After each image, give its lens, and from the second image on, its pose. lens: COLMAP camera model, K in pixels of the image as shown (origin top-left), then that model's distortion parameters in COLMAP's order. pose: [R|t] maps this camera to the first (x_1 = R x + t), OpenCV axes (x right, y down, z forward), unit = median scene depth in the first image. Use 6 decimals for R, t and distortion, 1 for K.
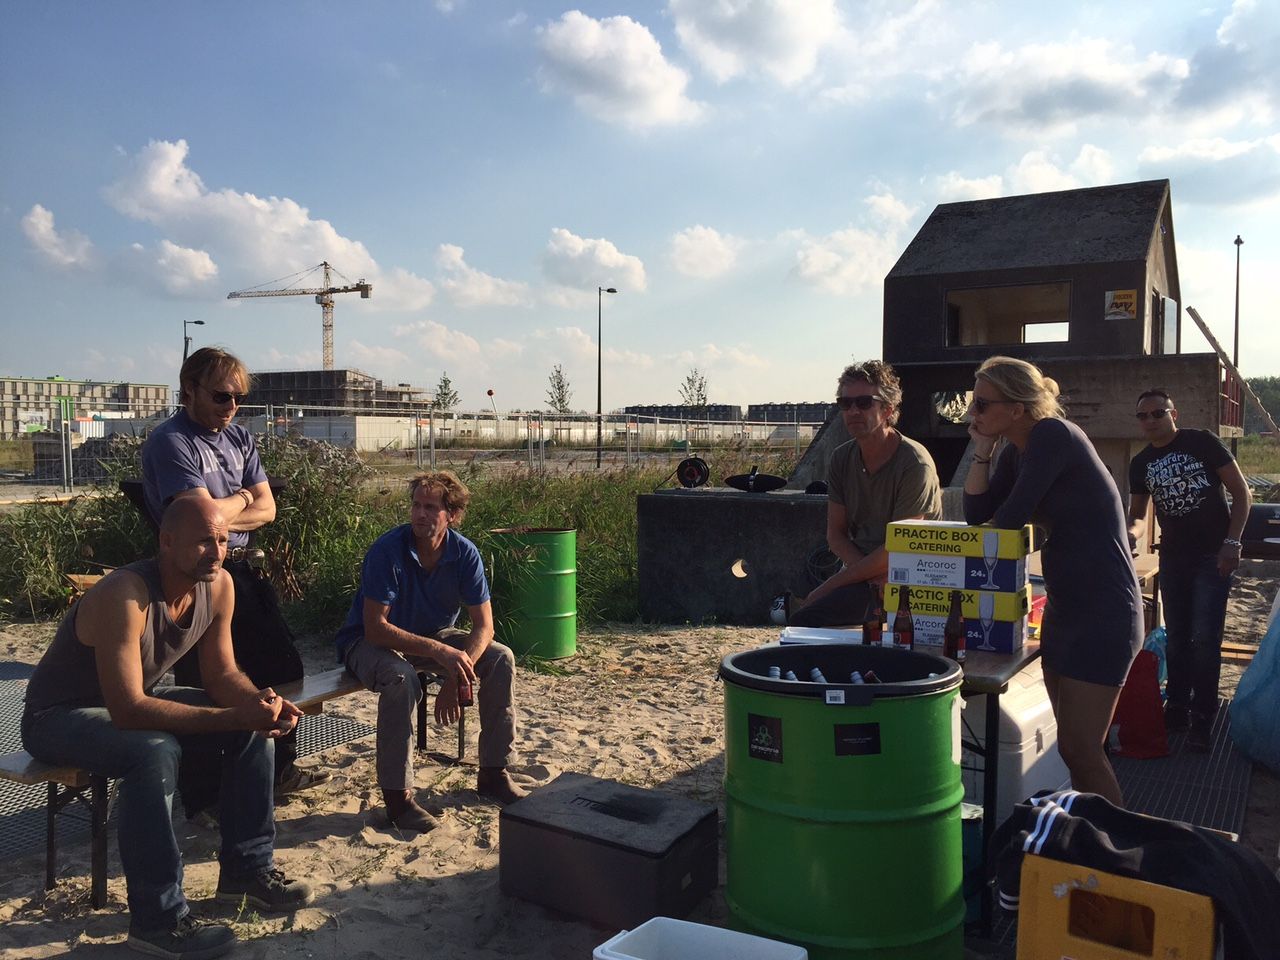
lens RADIAL K [[1079.6, 0, 640.0], [0, 1079.6, 480.0], [0, 0, 1]] dist [0.040379, 0.000645]
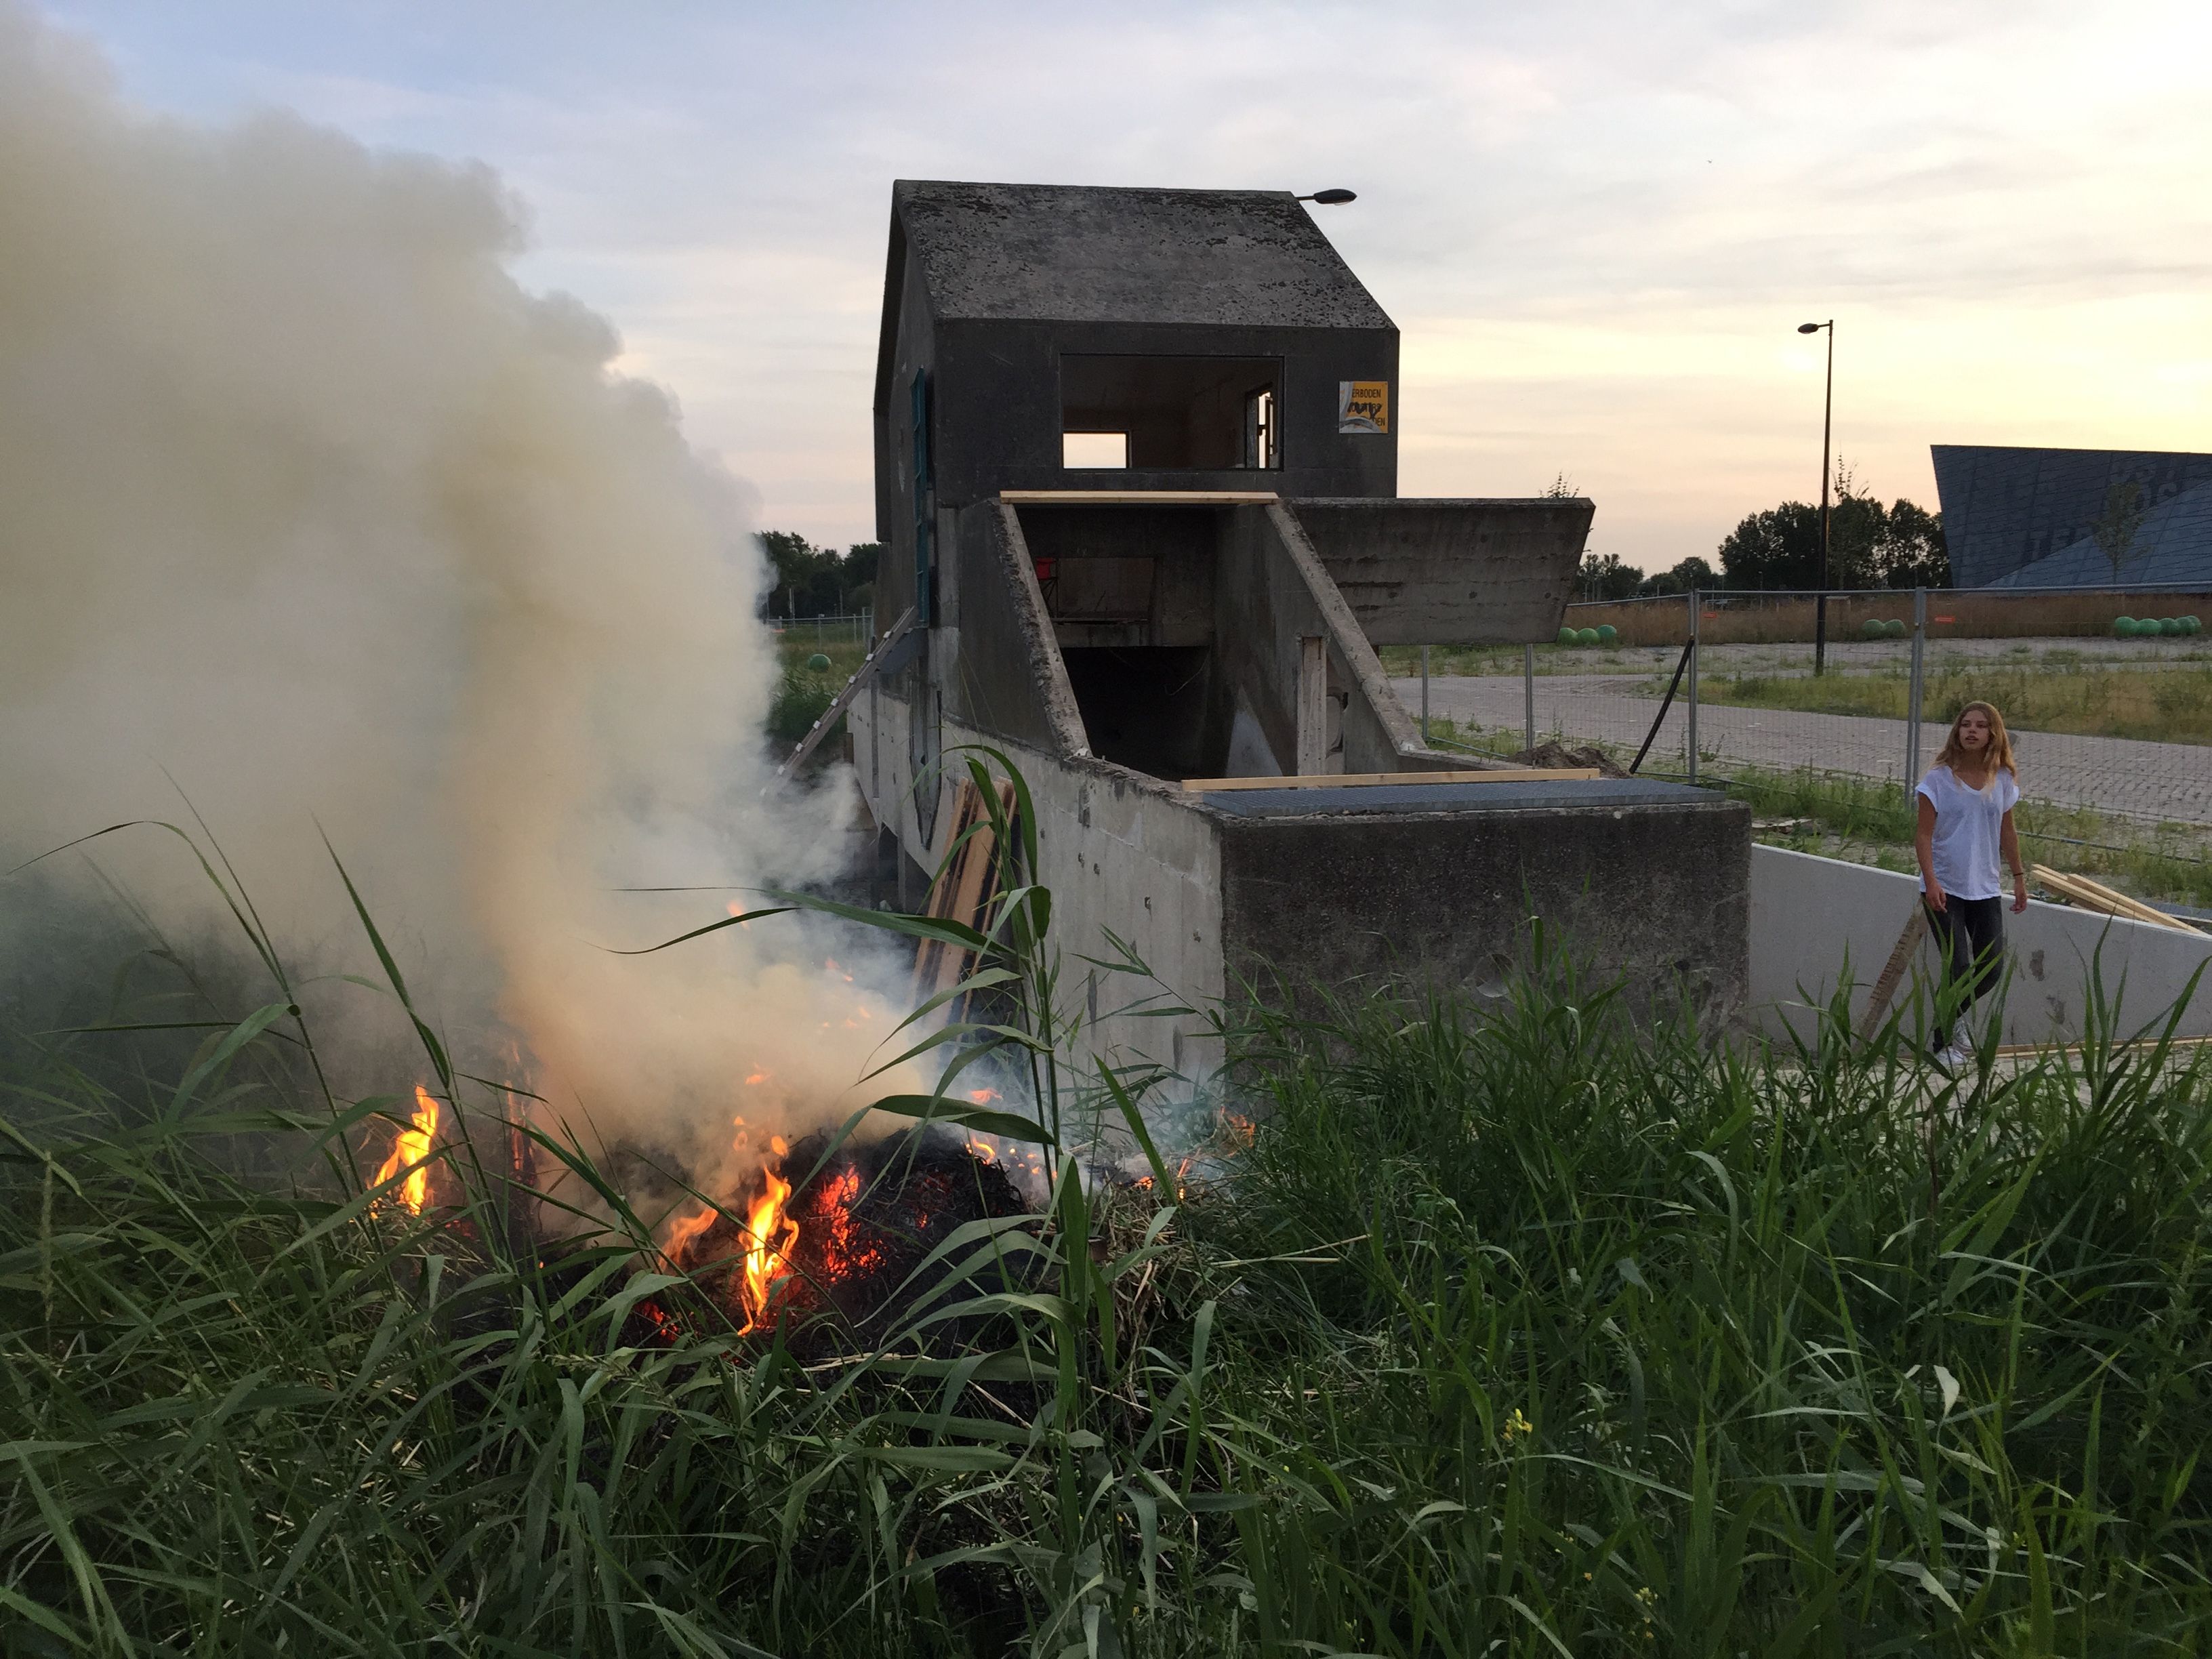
lens RADIAL K [[1865.8, 0, 1106.0], [0, 1865.8, 829.5], [0, 0, 1]] dist [0.040379, 0.000645]
pose [[0.749325, -0.085448, 0.656666, -0.317863], [0.043151, 0.995833, 0.080342, -0.026426], [-0.660795, -0.031866, 0.749890, 0.354273]]
